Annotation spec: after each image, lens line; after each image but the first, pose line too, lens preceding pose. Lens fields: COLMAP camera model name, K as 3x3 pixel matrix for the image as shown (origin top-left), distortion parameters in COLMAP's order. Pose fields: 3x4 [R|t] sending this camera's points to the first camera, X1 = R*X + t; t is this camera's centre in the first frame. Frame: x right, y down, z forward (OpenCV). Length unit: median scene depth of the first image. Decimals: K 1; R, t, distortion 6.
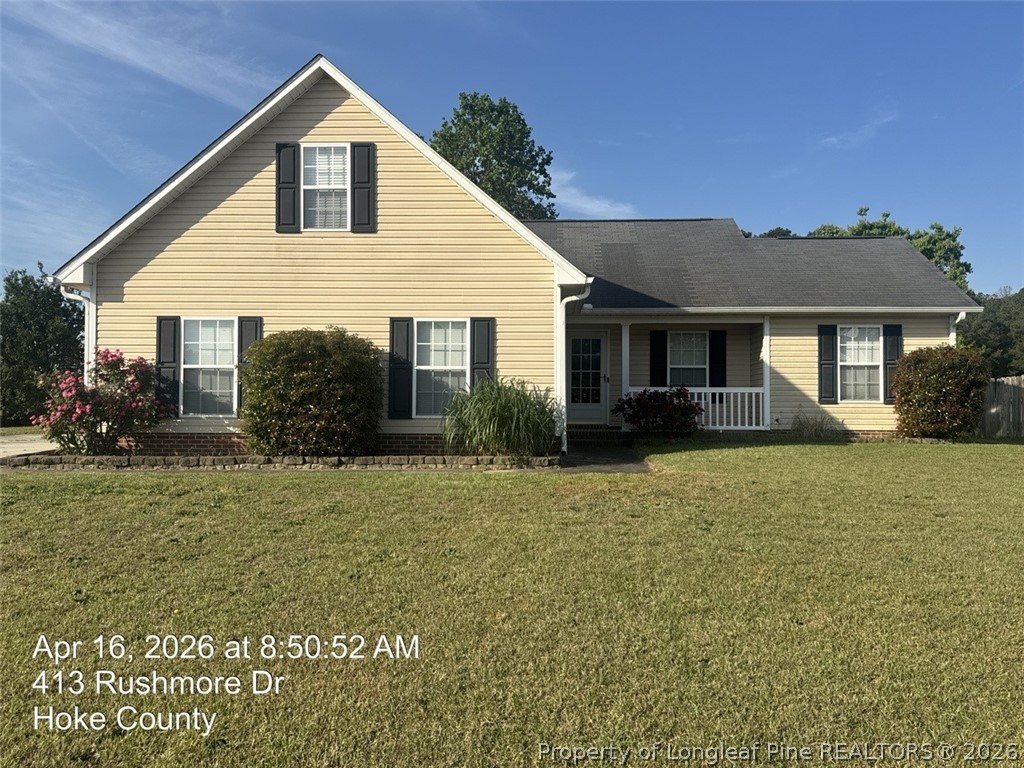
lens RADIAL K [[859.0, 0, 470.5], [0, 859.0, 385.4], [0, 0, 1]] dist [0.058337, -0.024363]
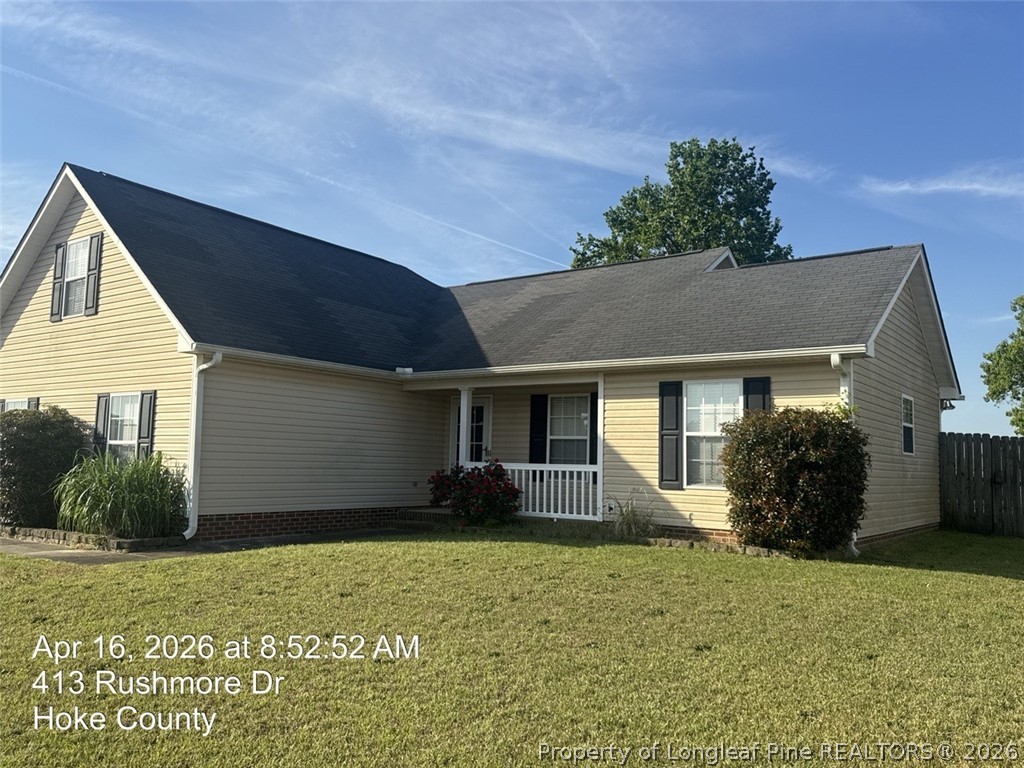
lens RADIAL K [[859.0, 0, 504.5], [0, 859.0, 385.2], [0, 0, 1]] dist [0.058337, -0.024363]
pose [[0.831317, -0.034758, -0.554710, 0.701512], [-0.005948, 0.997429, -0.071413, -0.013567], [0.555766, 0.062667, 0.828973, 0.315081]]
